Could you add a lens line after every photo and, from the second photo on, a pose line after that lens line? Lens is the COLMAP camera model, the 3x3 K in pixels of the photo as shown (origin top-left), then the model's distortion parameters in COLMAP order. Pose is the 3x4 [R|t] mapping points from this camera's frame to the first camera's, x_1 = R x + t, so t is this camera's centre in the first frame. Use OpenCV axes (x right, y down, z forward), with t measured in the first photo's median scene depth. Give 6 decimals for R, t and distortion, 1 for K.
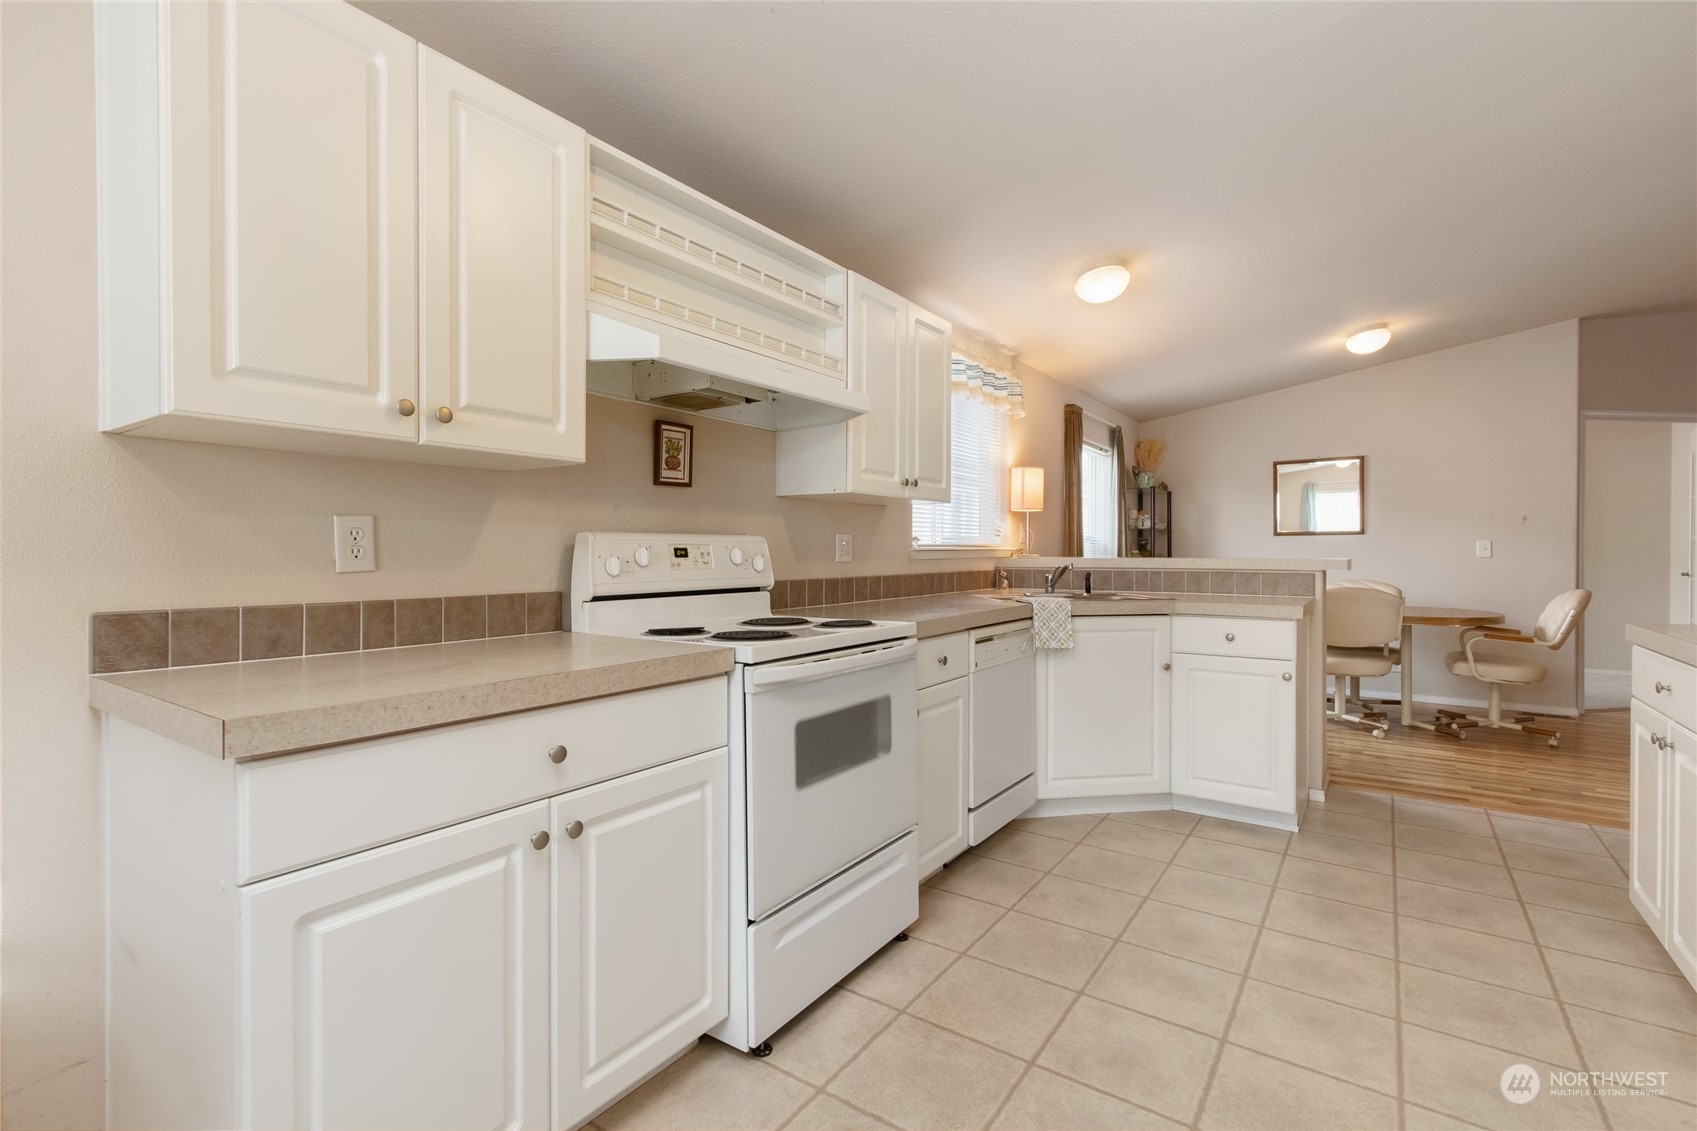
lens RADIAL K [[778.5, 0, 859.9], [0, 778.5, 570.8], [0, 0, 1]] dist [0.003000, -0.001220]
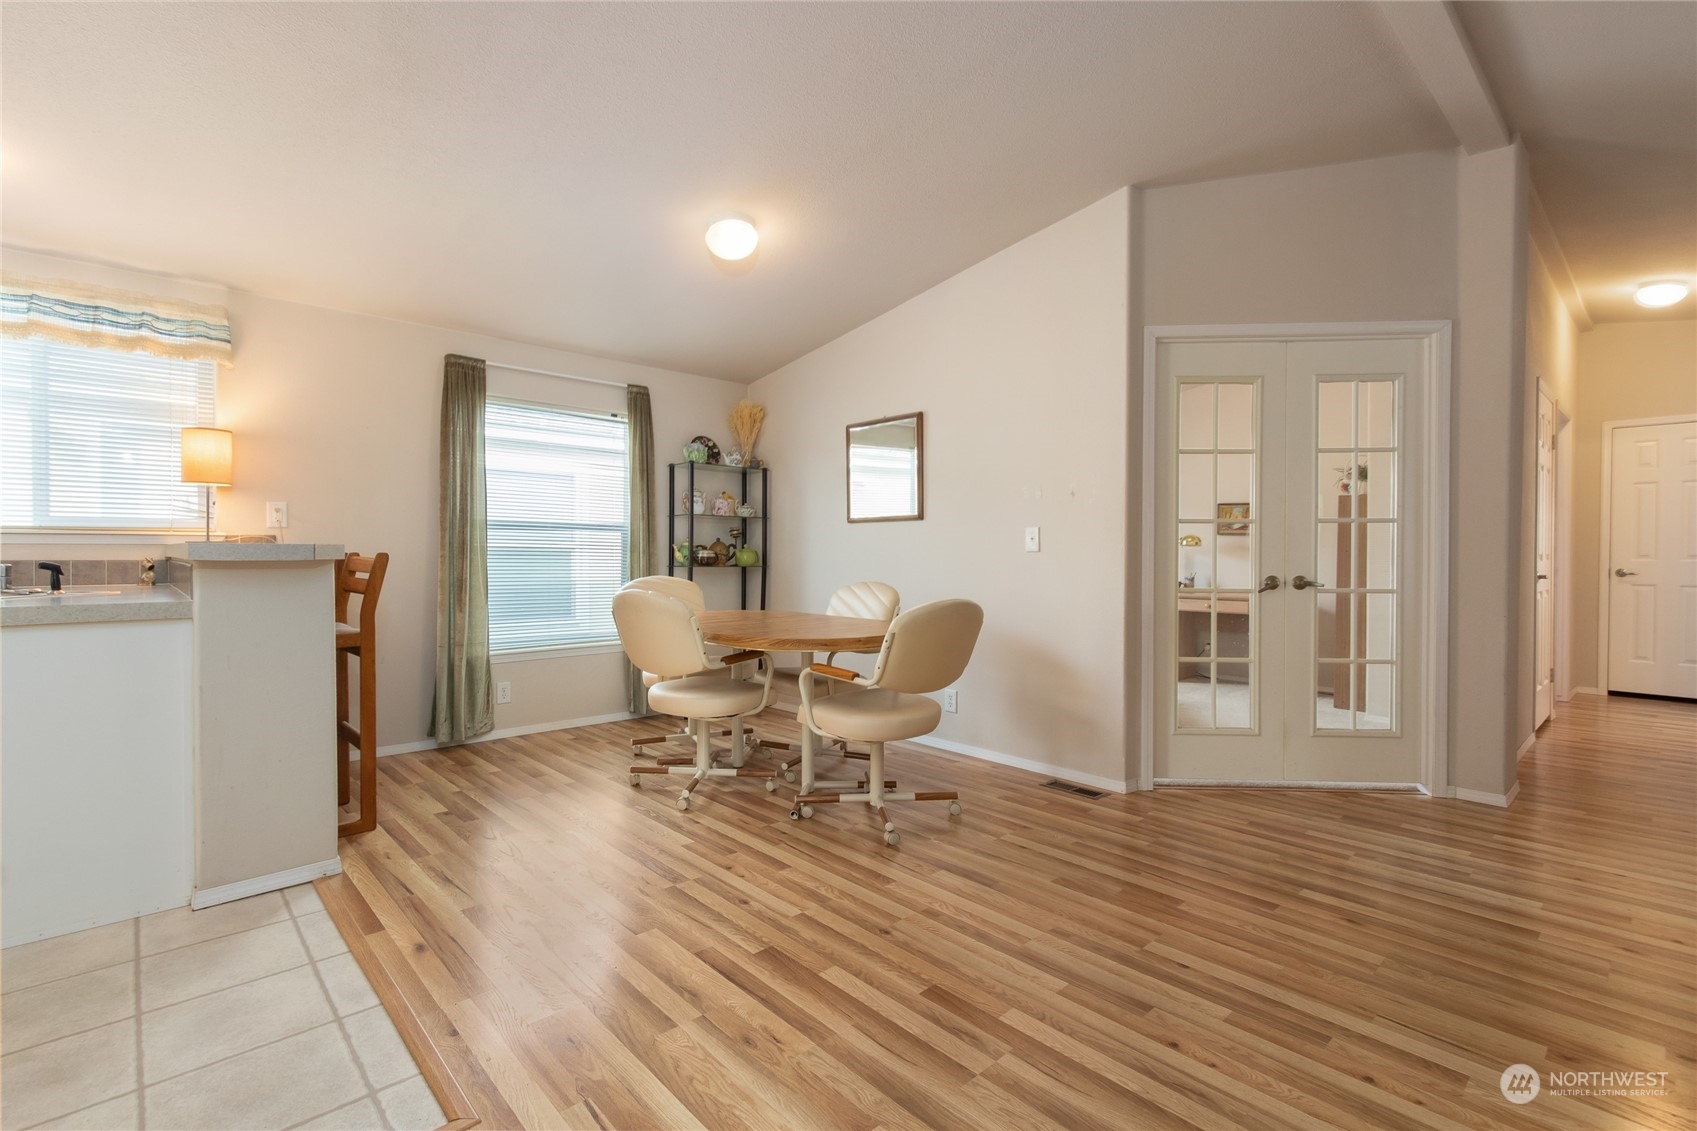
lens RADIAL K [[778.5, 0, 841.2], [0, 778.5, 567.9], [0, 0, 1]] dist [0.003000, -0.001220]
pose [[0.973238, 0.012374, -0.229467, 1.247857], [-0.013054, 0.999914, -0.001448, 0.000427], [0.229429, 0.004404, 0.973315, 0.469426]]
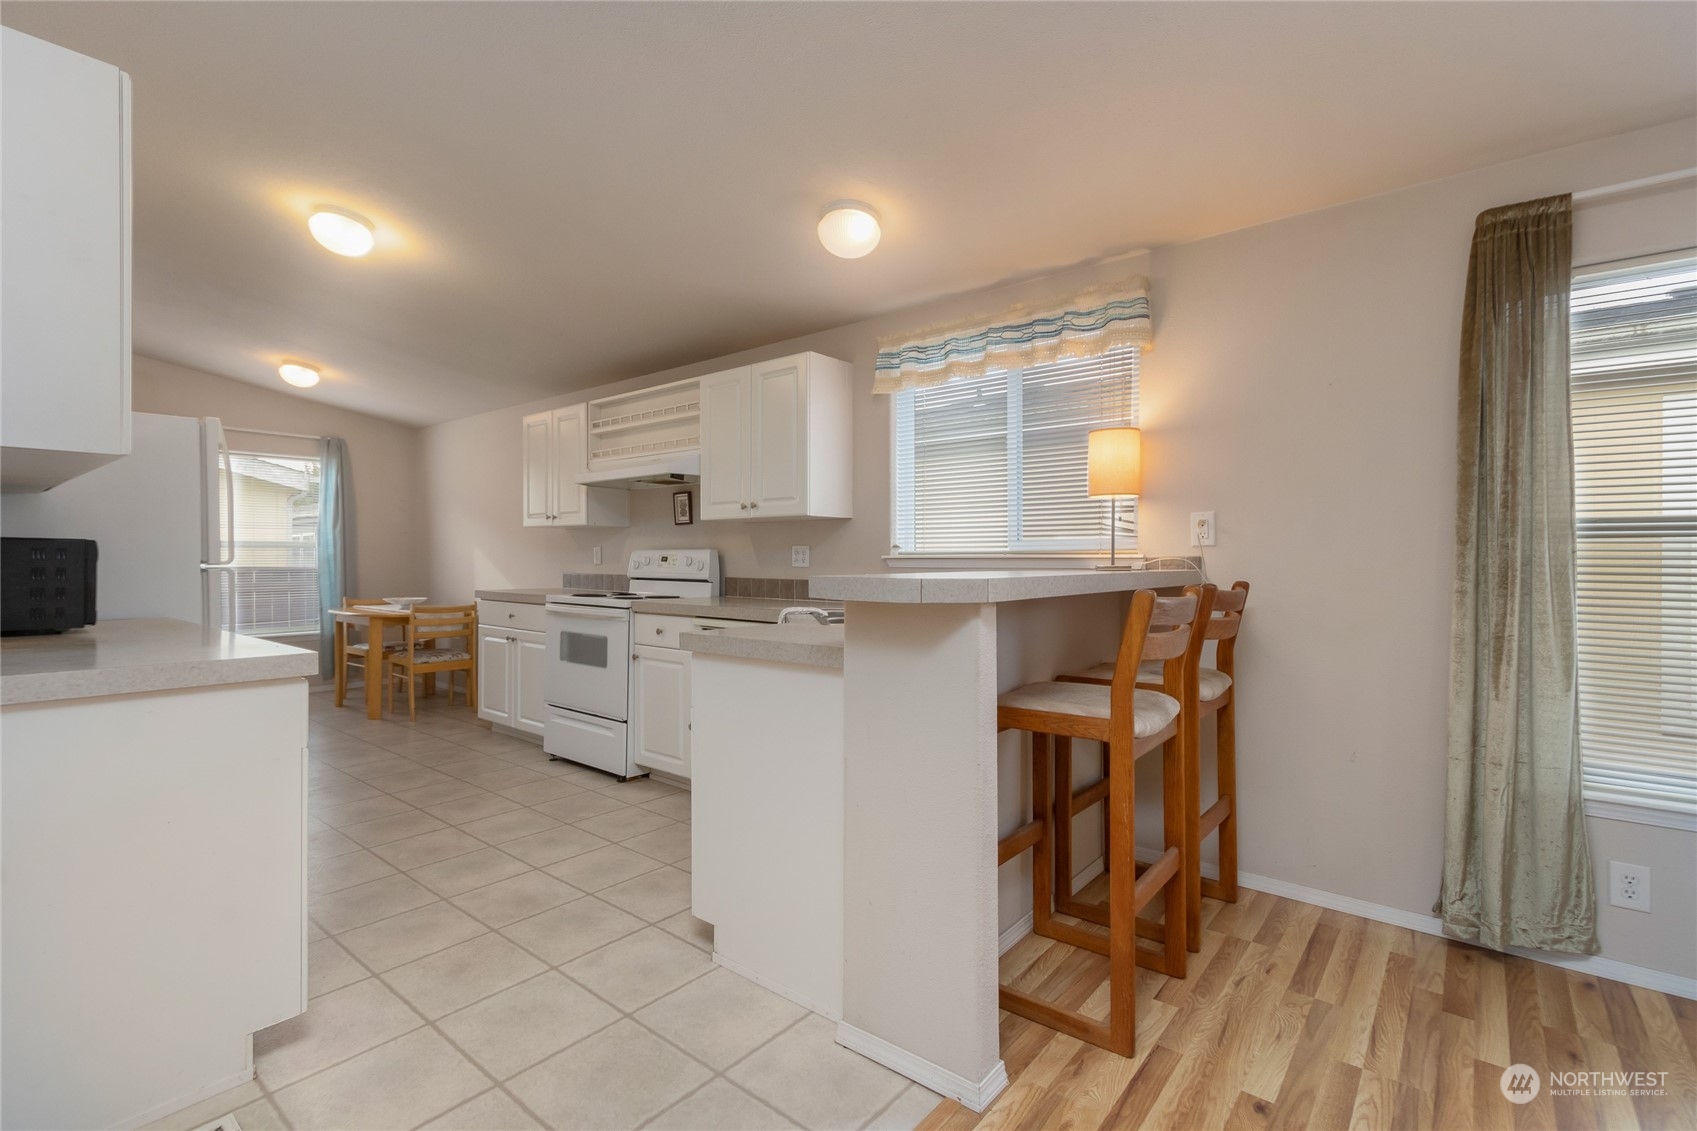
lens RADIAL K [[778.5, 0, 806.7], [0, 778.5, 561.1], [0, 0, 1]] dist [0.003000, -0.001220]
pose [[-0.114723, 0.005236, -0.993384, 1.088100], [-0.023346, 0.999696, 0.007966, -0.027549], [0.993123, 0.024106, -0.114565, 1.005824]]
